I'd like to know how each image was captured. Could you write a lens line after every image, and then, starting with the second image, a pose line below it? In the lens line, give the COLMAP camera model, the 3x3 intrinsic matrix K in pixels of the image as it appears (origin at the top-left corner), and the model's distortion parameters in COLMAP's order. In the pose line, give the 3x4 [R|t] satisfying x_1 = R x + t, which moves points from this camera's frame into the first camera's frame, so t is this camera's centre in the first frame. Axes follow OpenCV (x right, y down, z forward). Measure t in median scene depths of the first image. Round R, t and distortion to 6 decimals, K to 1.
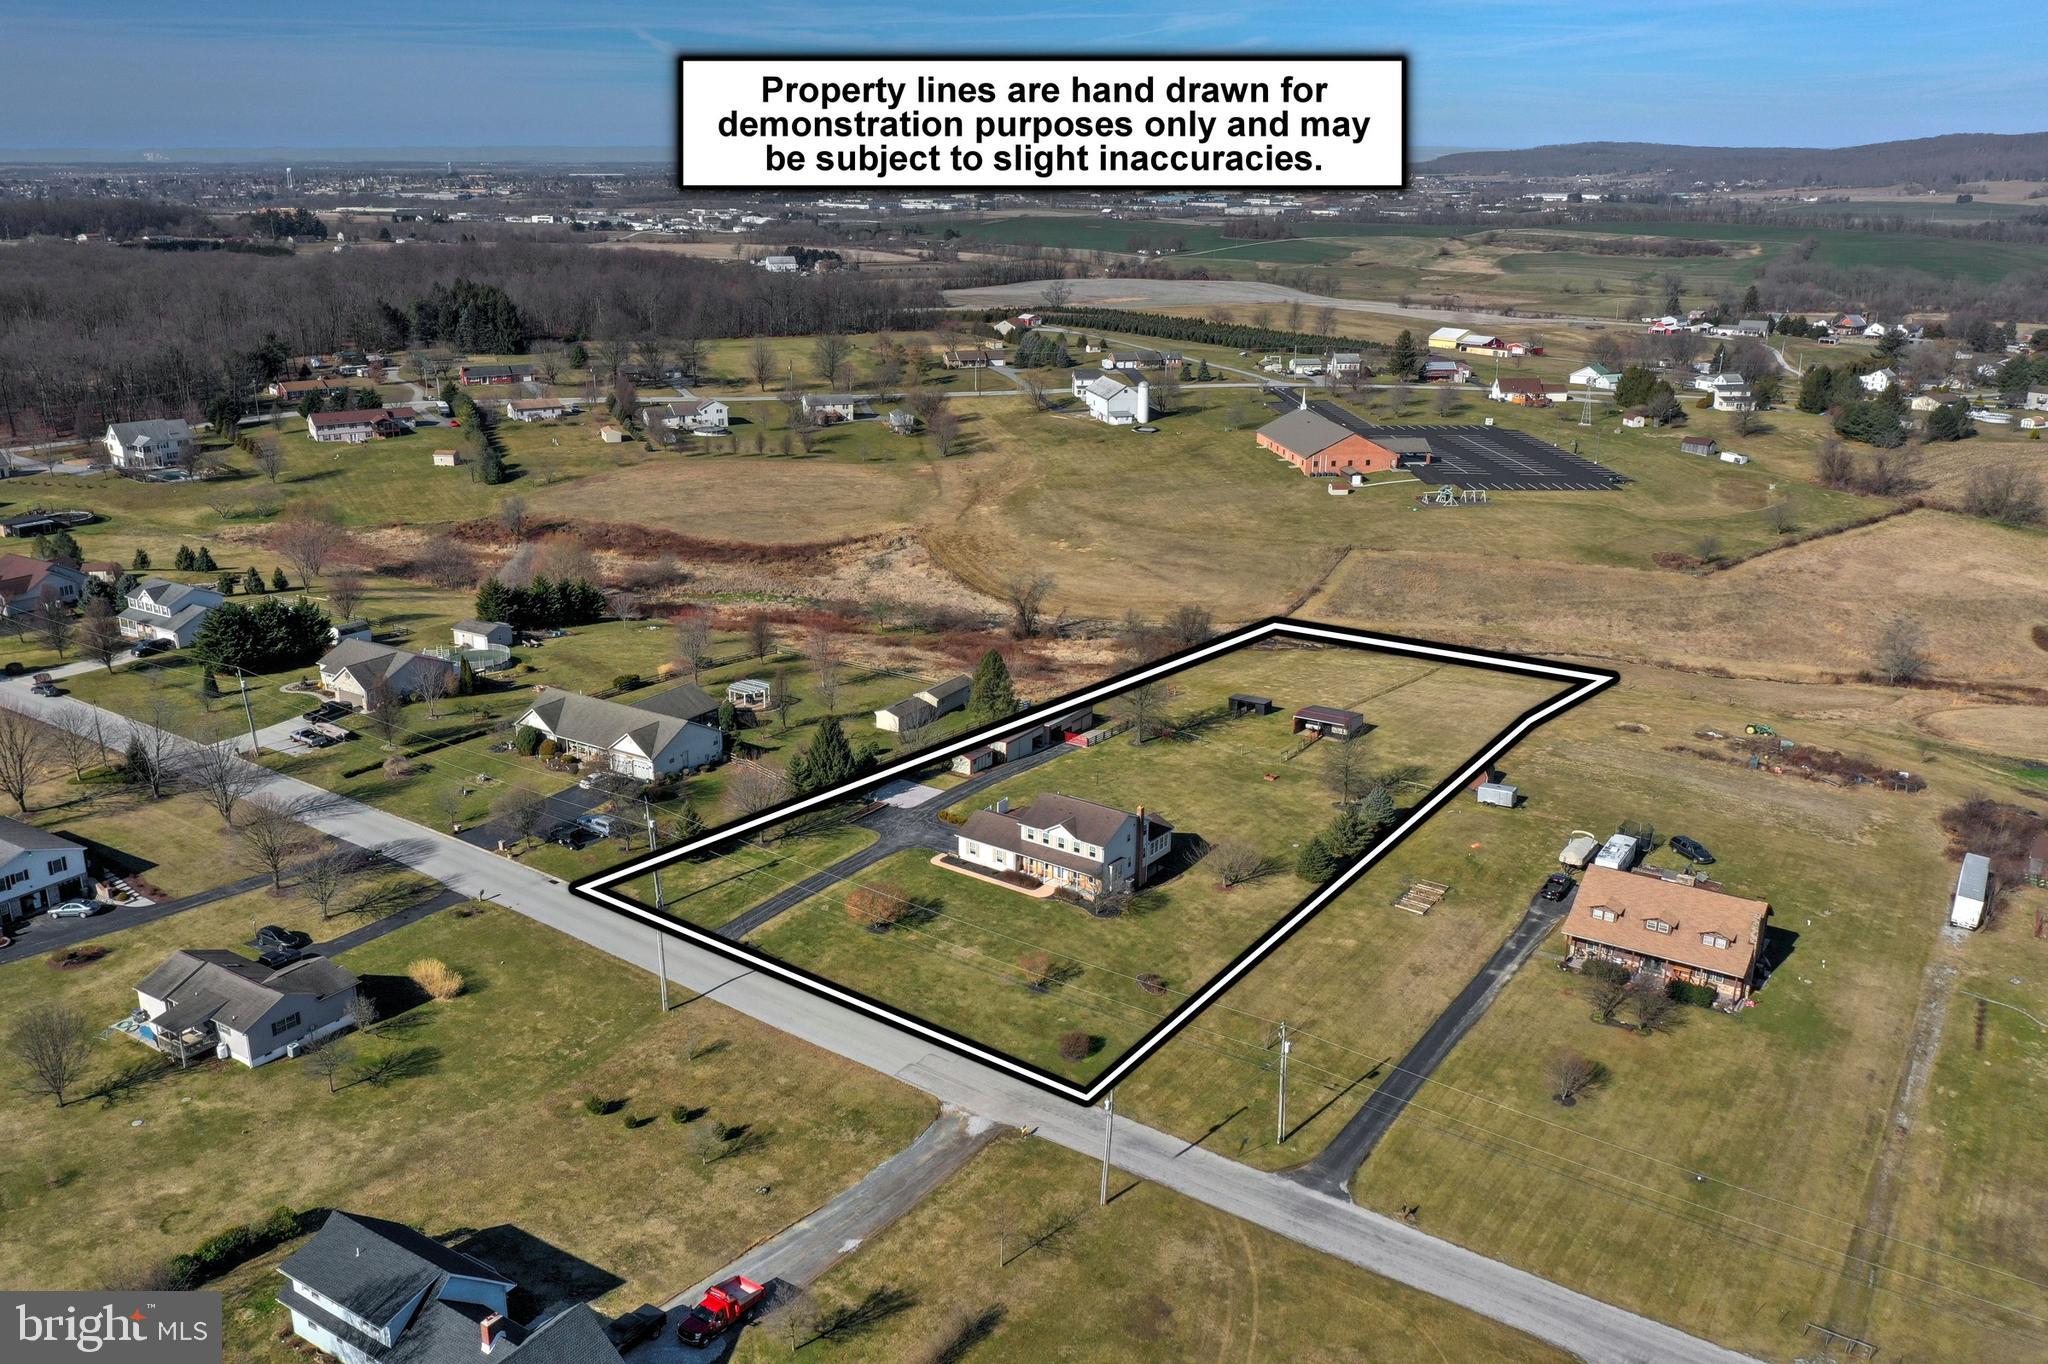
lens RADIAL K [[1650.5, 0, 1012.6], [0, 1650.5, 688.4], [0, 0, 1]] dist [-0.000724, -0.005285]
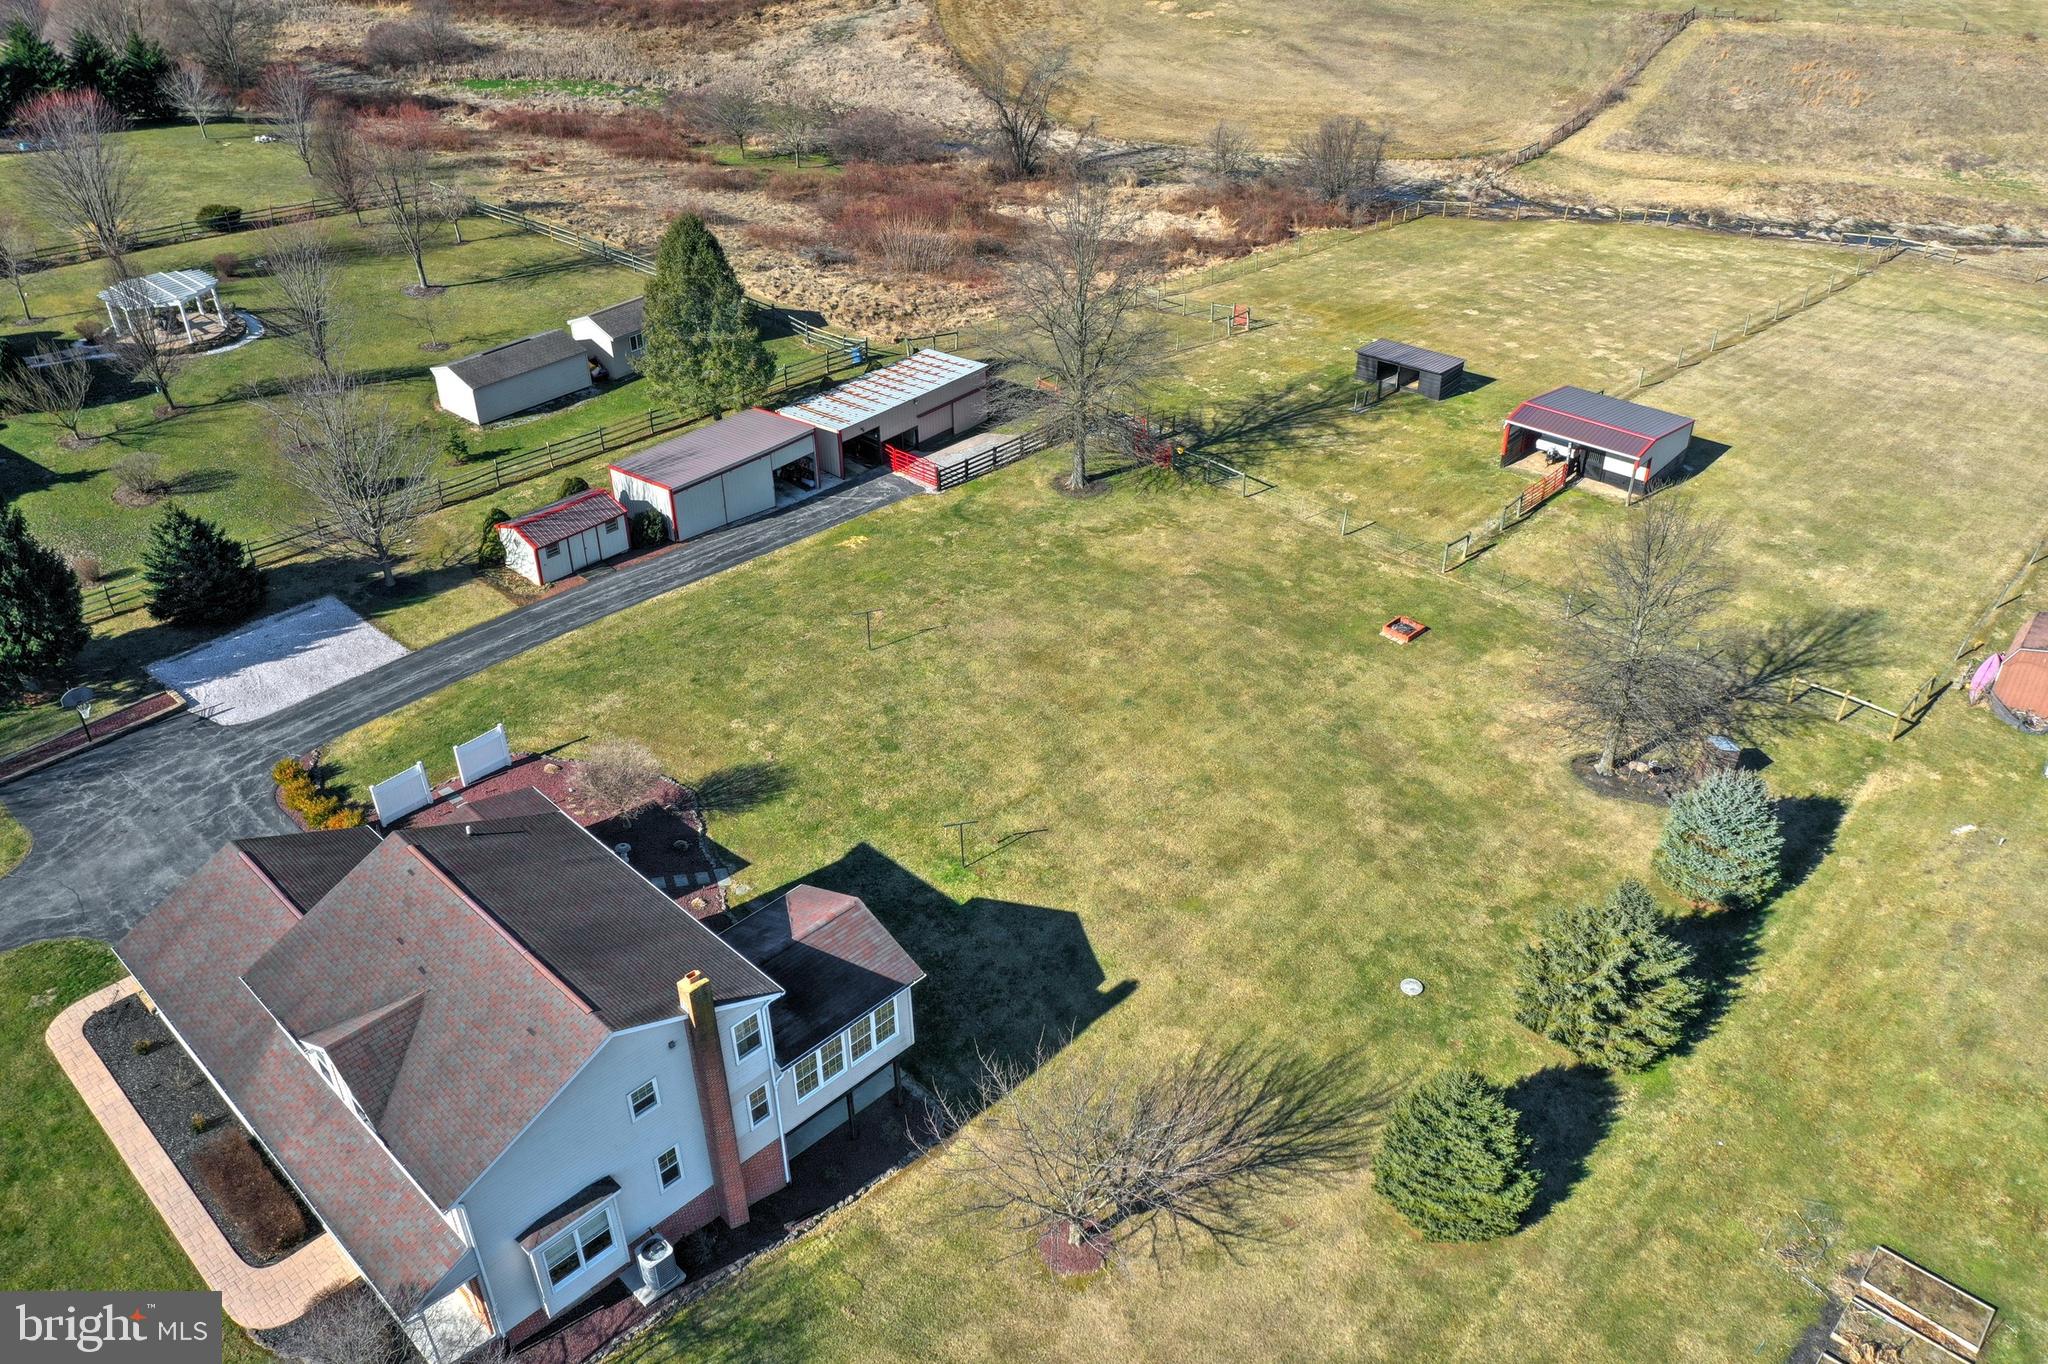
lens RADIAL K [[1615.1, 0, 1024.0], [0, 1615.1, 682.0], [0, 0, 1]] dist [-0.000164, -0.002877]
pose [[0.987898, 0.071530, -0.137626, 0.081297], [-0.030597, 0.959747, 0.279196, -0.018409], [0.152057, -0.271606, 0.950320, 0.428728]]
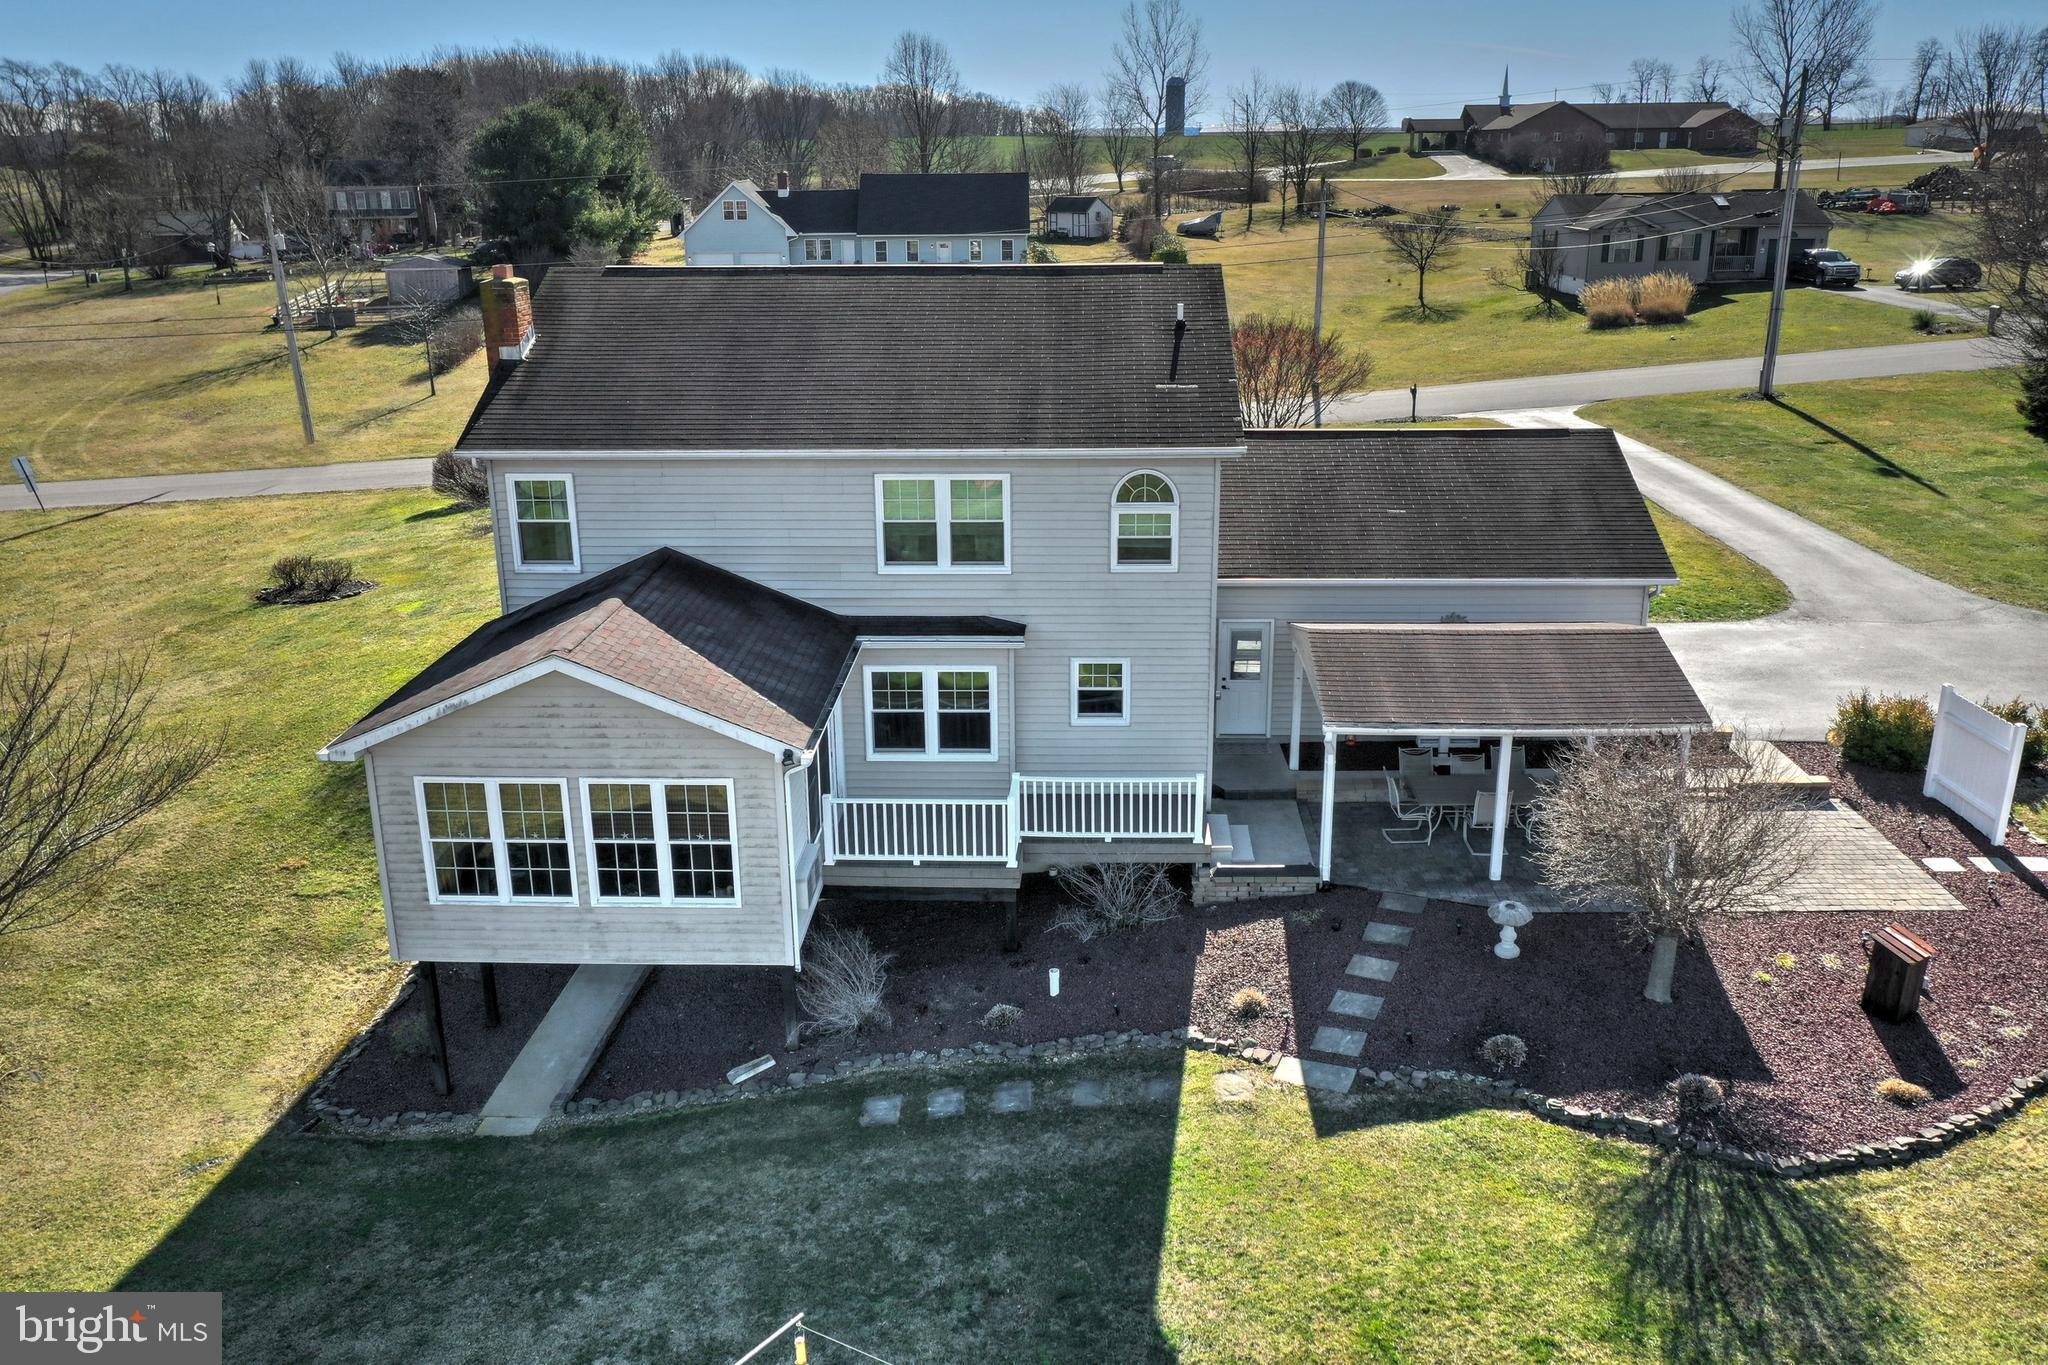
lens RADIAL K [[1623.1, 0, 1034.7], [0, 1623.1, 679.0], [0, 0, 1]] dist [-0.004626, 0.000030]
pose [[-0.825779, 0.170812, -0.537506, 0.064339], [-0.167001, 0.836243, 0.522311, 0.010016], [0.538702, 0.521077, -0.662026, 0.606444]]
